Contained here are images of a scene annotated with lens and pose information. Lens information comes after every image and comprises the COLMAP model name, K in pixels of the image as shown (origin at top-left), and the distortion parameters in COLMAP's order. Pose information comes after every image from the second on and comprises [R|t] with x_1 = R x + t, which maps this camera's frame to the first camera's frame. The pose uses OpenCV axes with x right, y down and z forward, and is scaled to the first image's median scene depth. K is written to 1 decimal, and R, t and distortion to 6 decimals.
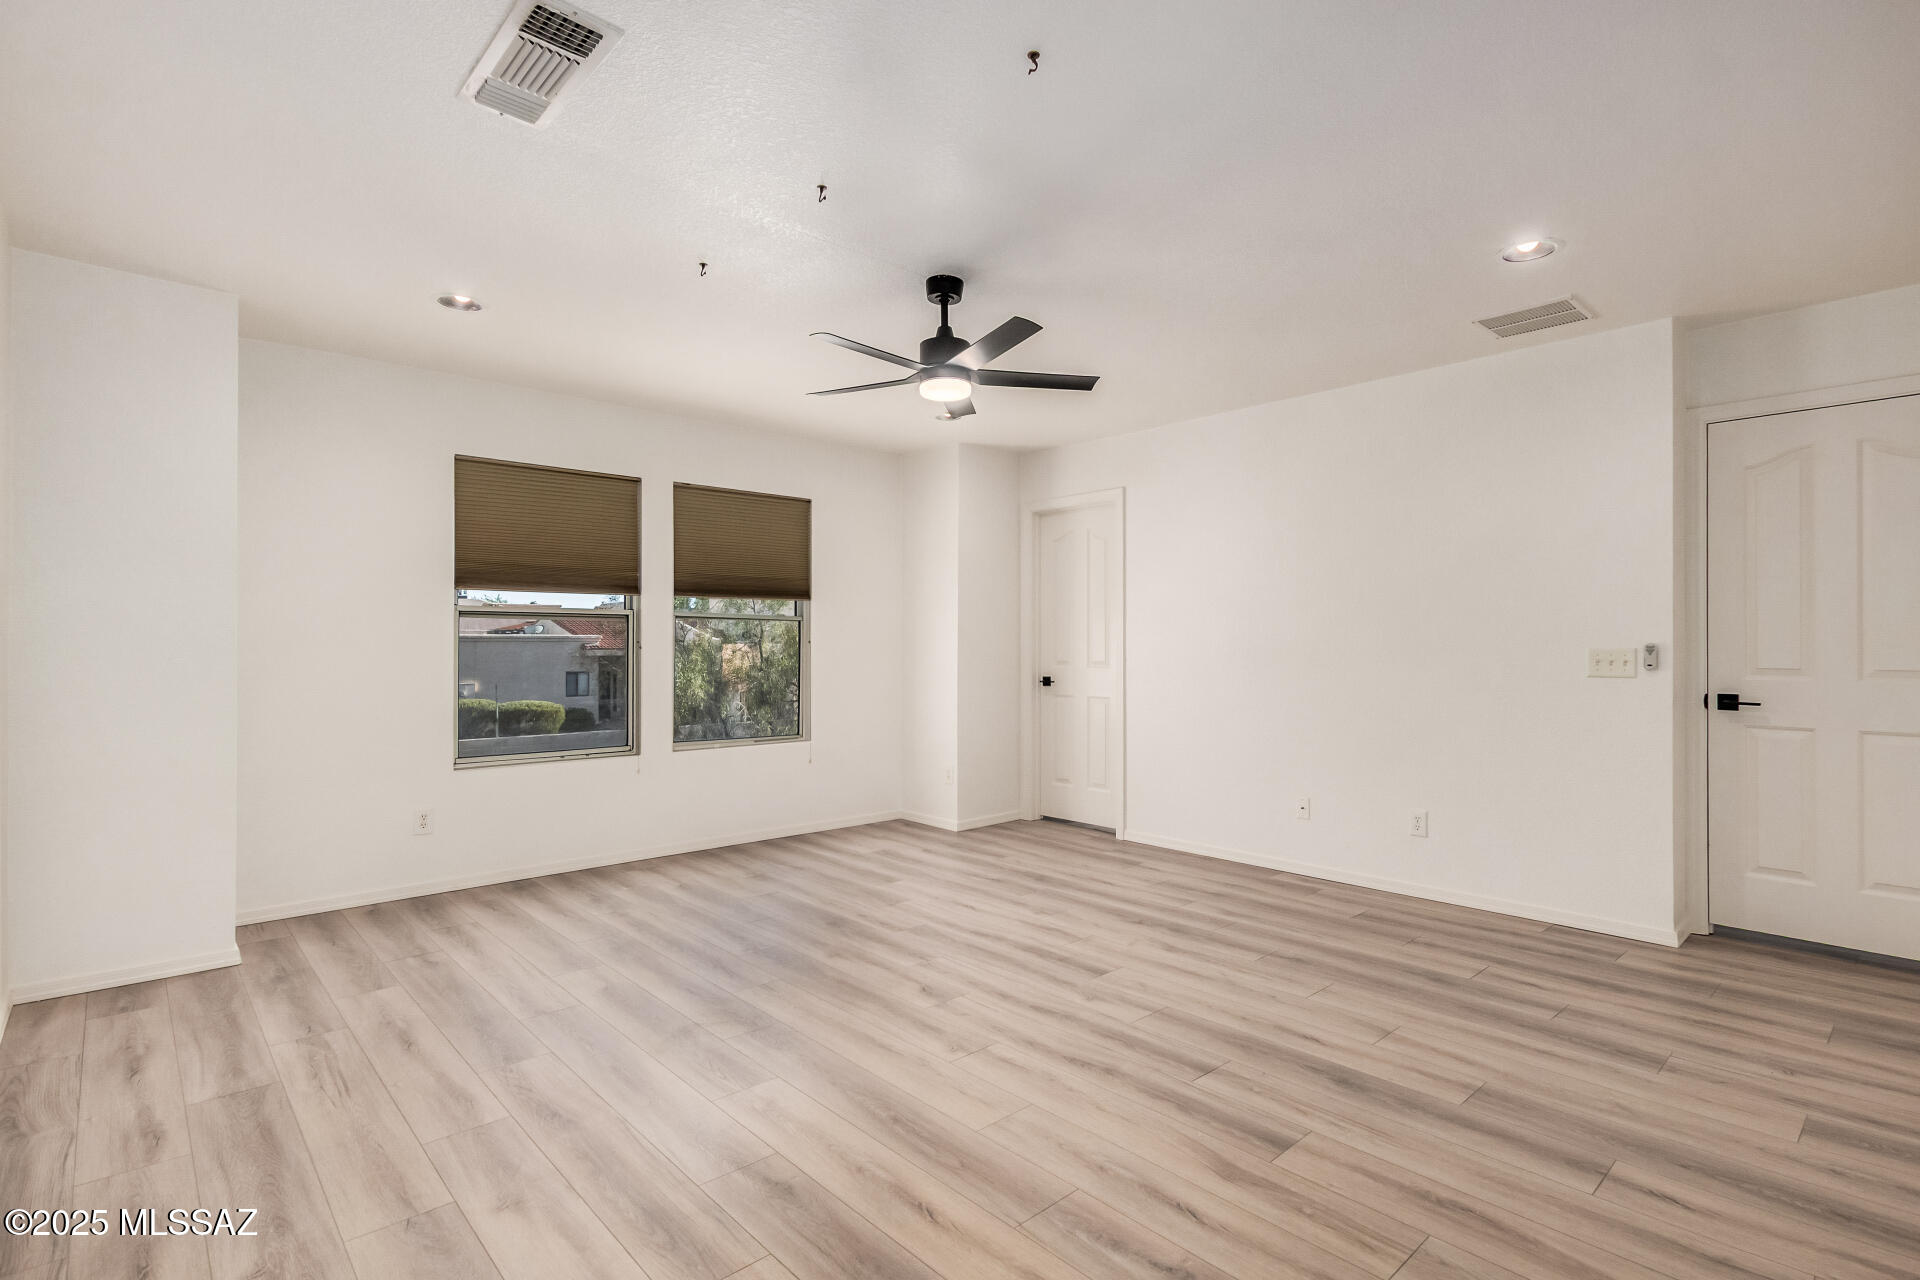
lens RADIAL K [[904.8, 0, 972.8], [0, 904.8, 646.6], [0, 0, 1]] dist [0.006881, -0.000848]
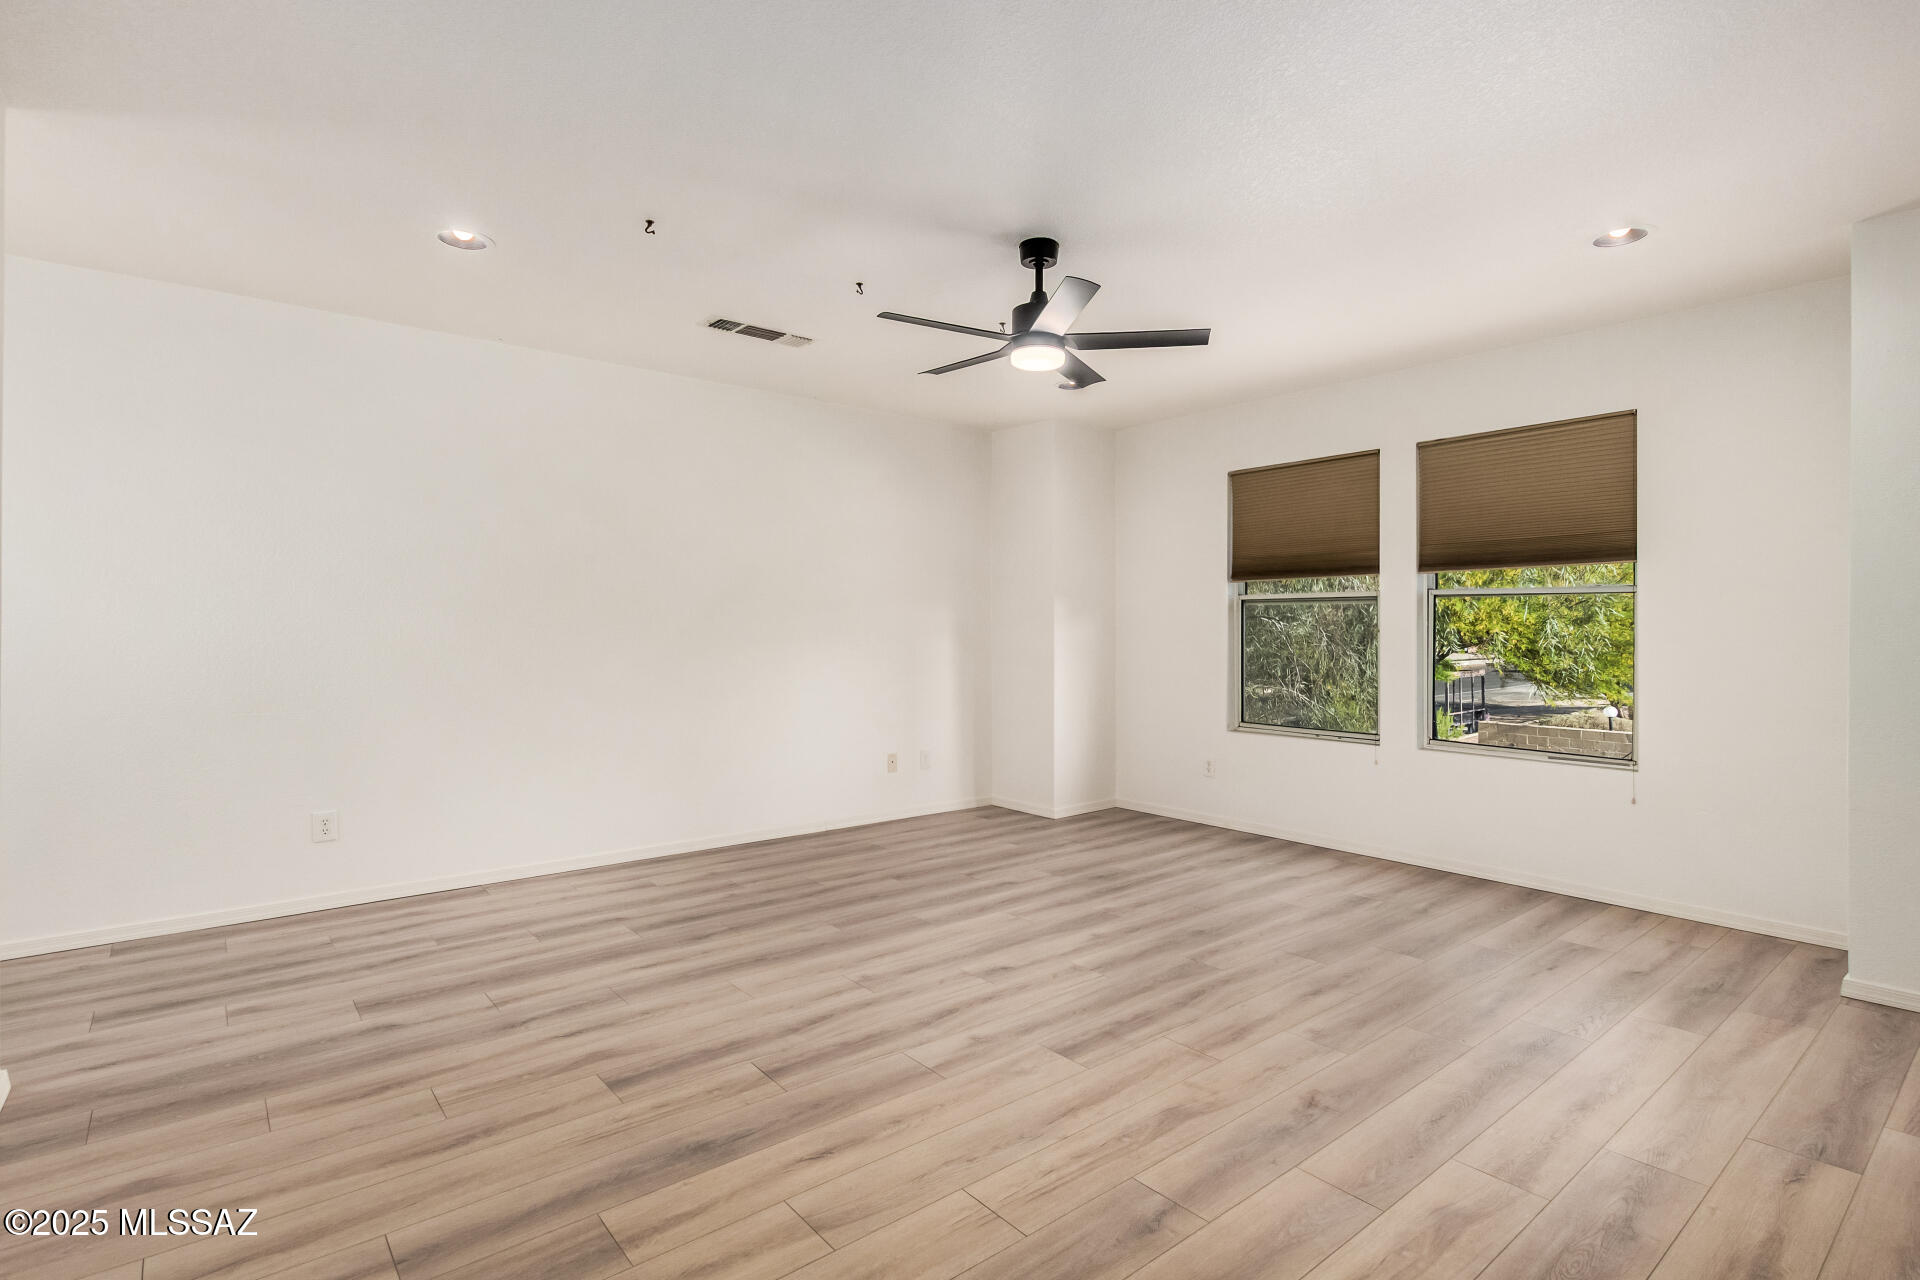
lens RADIAL K [[958.0, 0, 997.7], [0, 958.0, 636.1], [0, 0, 1]] dist [0.001488, -0.000291]
pose [[-0.039074, 0.005164, -0.999223, 0.882796], [-0.005823, 0.999968, 0.005395, 0.004795], [0.999219, 0.006029, -0.039042, 0.904729]]
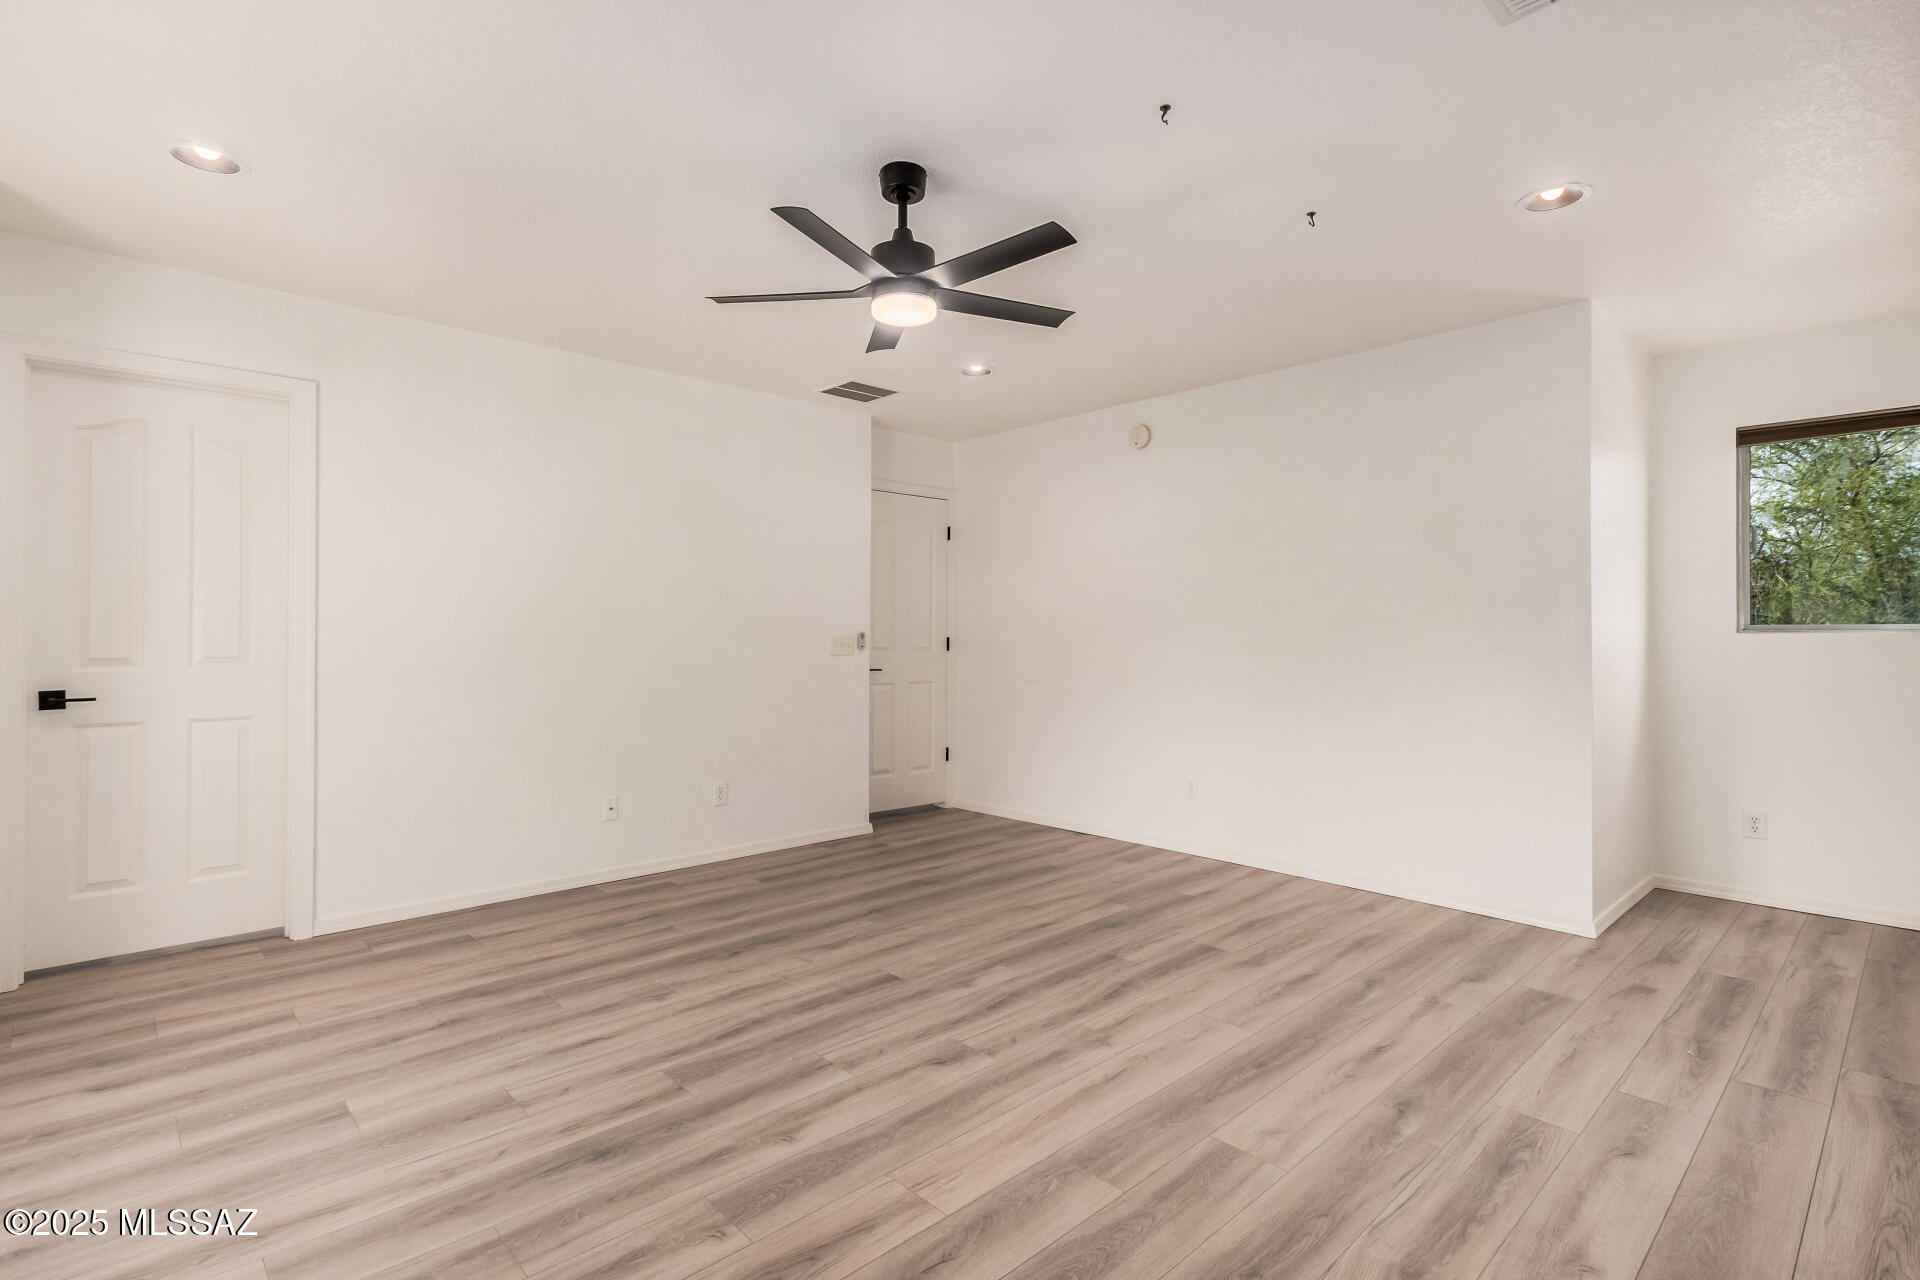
lens RADIAL K [[904.8, 0, 972.8], [0, 904.8, 646.6], [0, 0, 1]] dist [0.006881, -0.000848]
pose [[0.001579, -0.010313, 0.999946, -0.738741], [0.001411, 0.999946, 0.010310, 0.006381], [-0.999998, 0.001395, 0.001594, 0.851299]]
